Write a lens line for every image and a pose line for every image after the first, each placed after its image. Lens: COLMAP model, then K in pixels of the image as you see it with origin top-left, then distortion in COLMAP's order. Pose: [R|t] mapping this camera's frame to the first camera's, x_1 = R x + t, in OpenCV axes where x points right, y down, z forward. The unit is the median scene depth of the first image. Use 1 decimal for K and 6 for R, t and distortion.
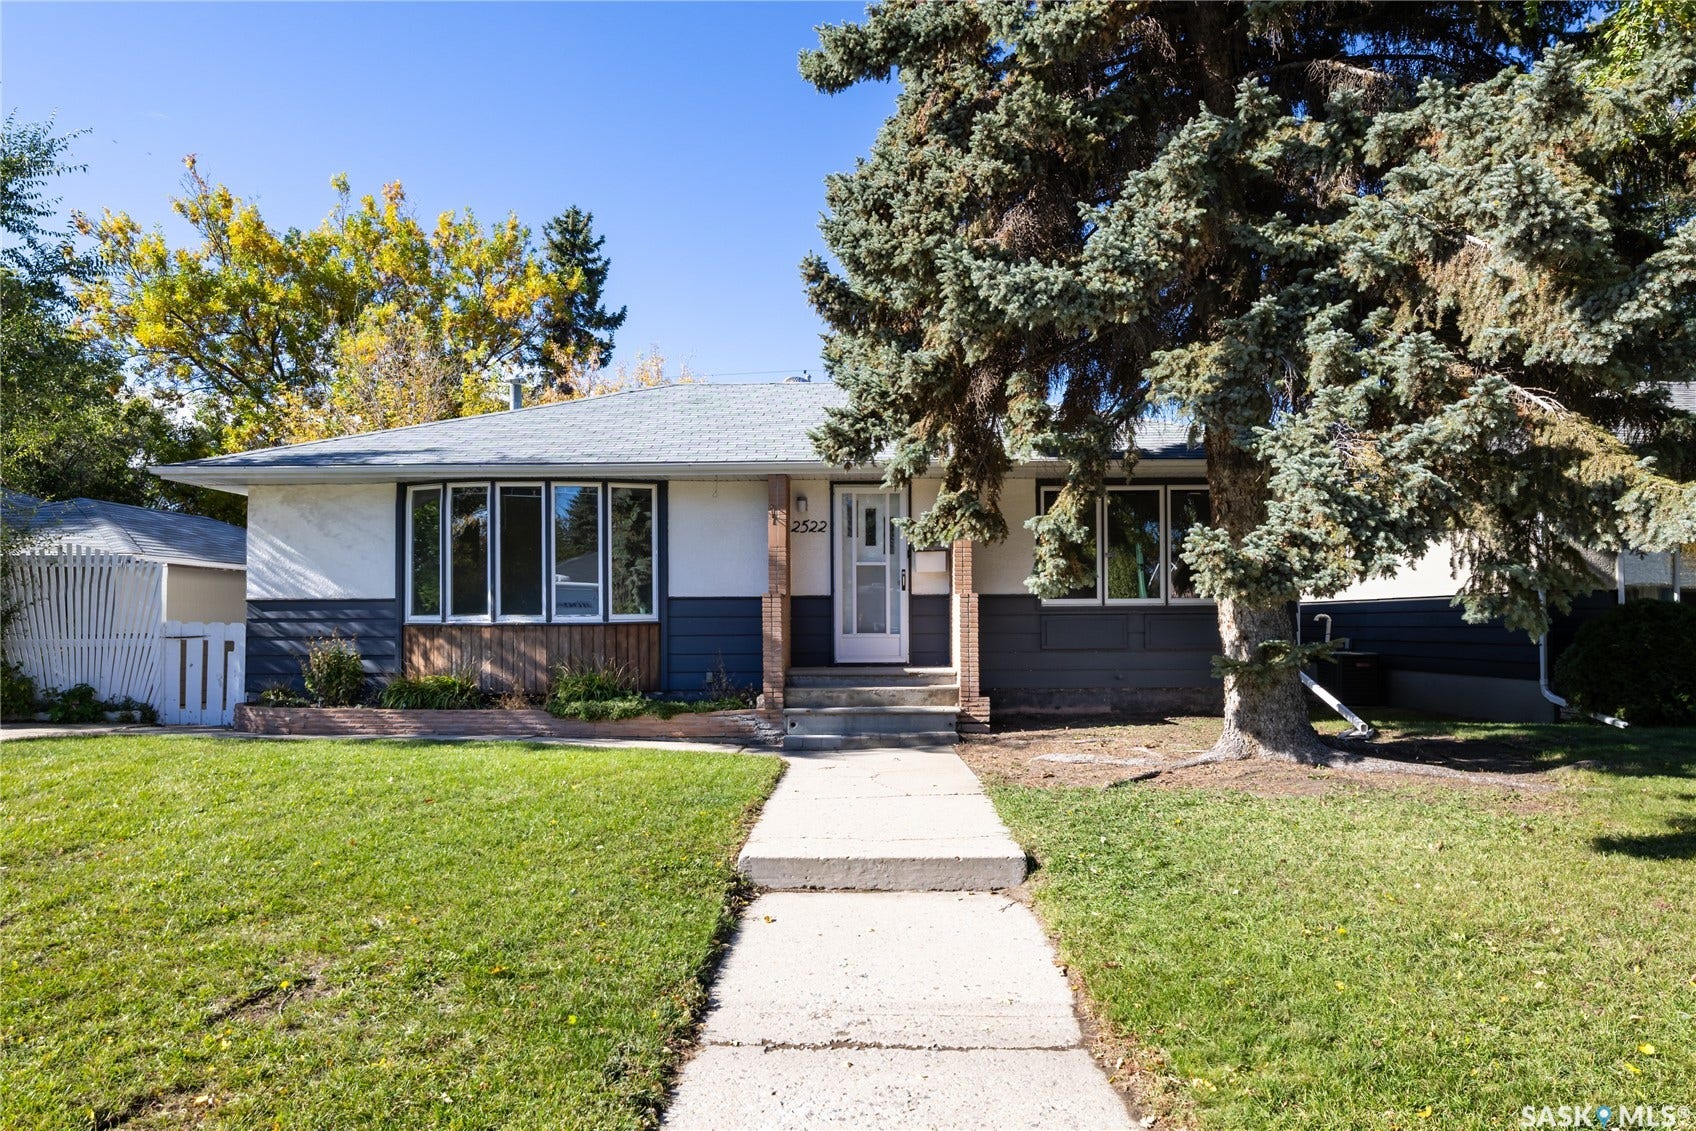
lens RADIAL K [[684.3, 0, 844.4], [0, 684.3, 563.9], [0, 0, 1]] dist [-0.003449, -0.000288]
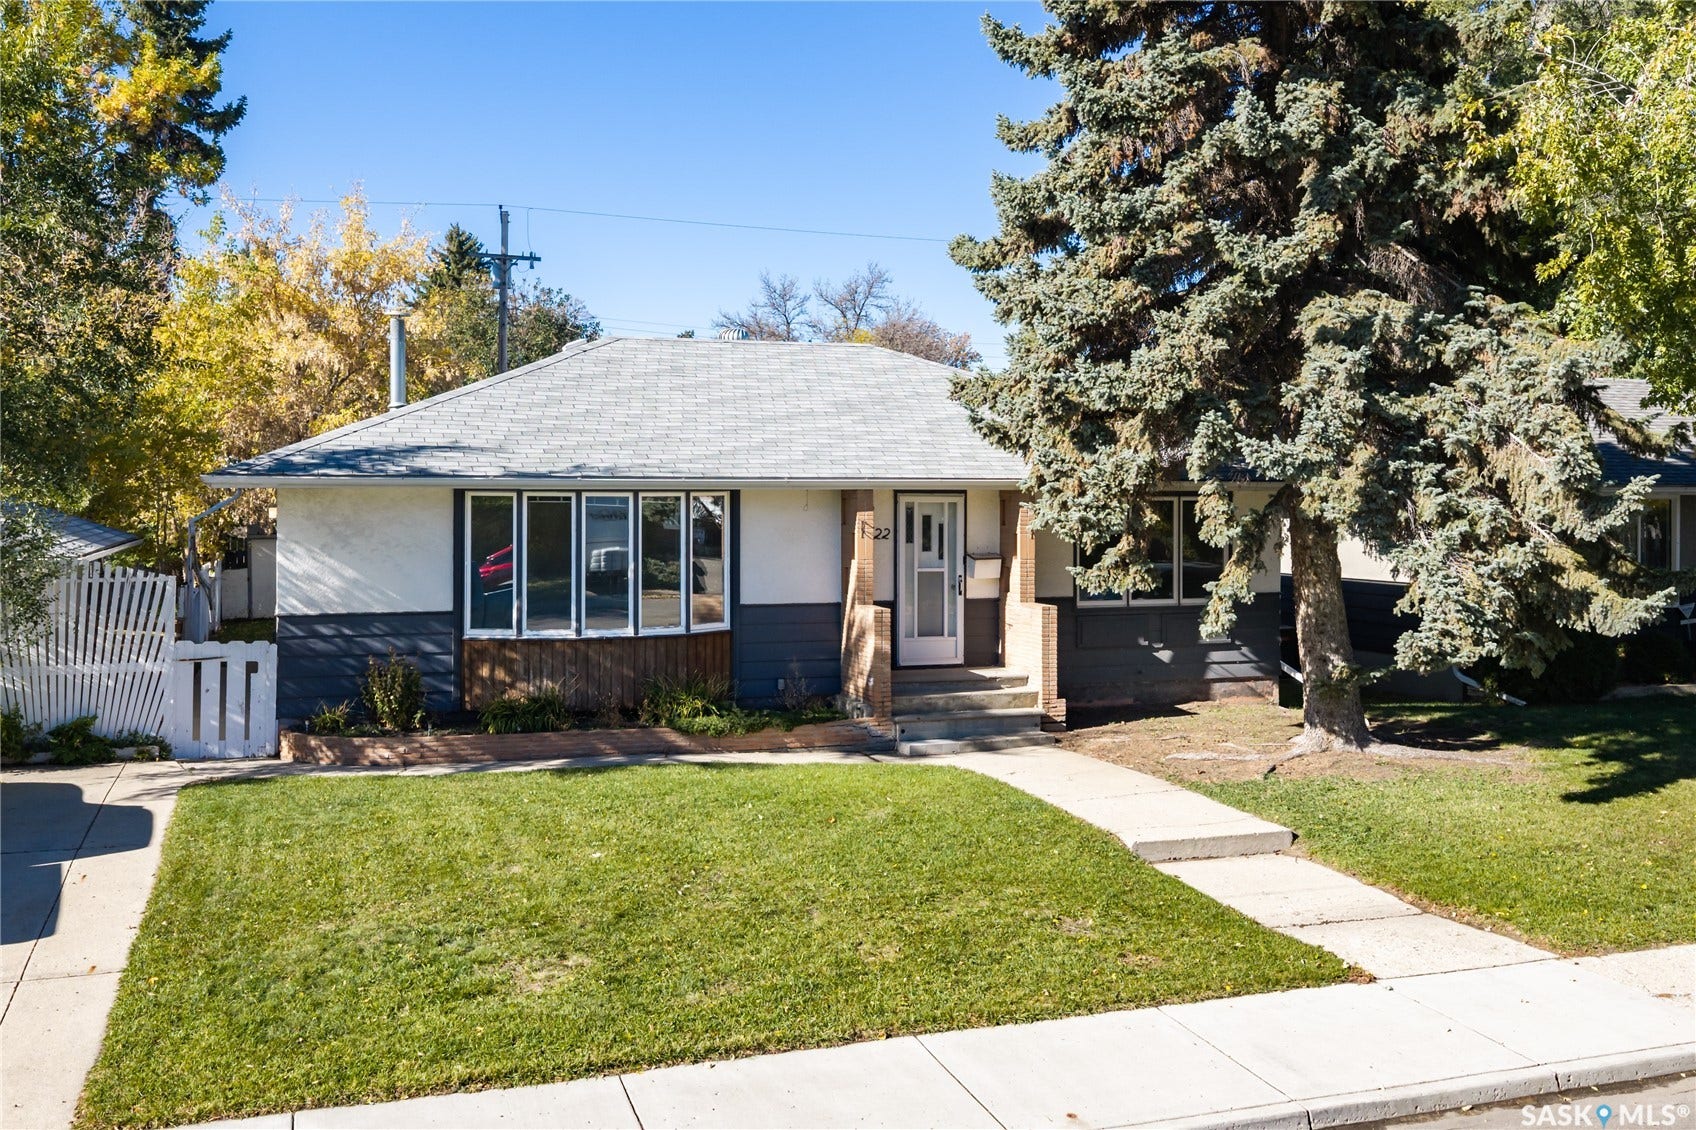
lens RADIAL K [[819.6, 0, 848.0], [0, 819.6, 509.7], [0, 0, 1]] dist [-0.002232, -0.001038]
pose [[0.978227, 0.013231, 0.207117, -0.447317], [-0.013648, 0.999907, 0.000585, -0.118524], [-0.207090, -0.003399, 0.978316, -0.252856]]
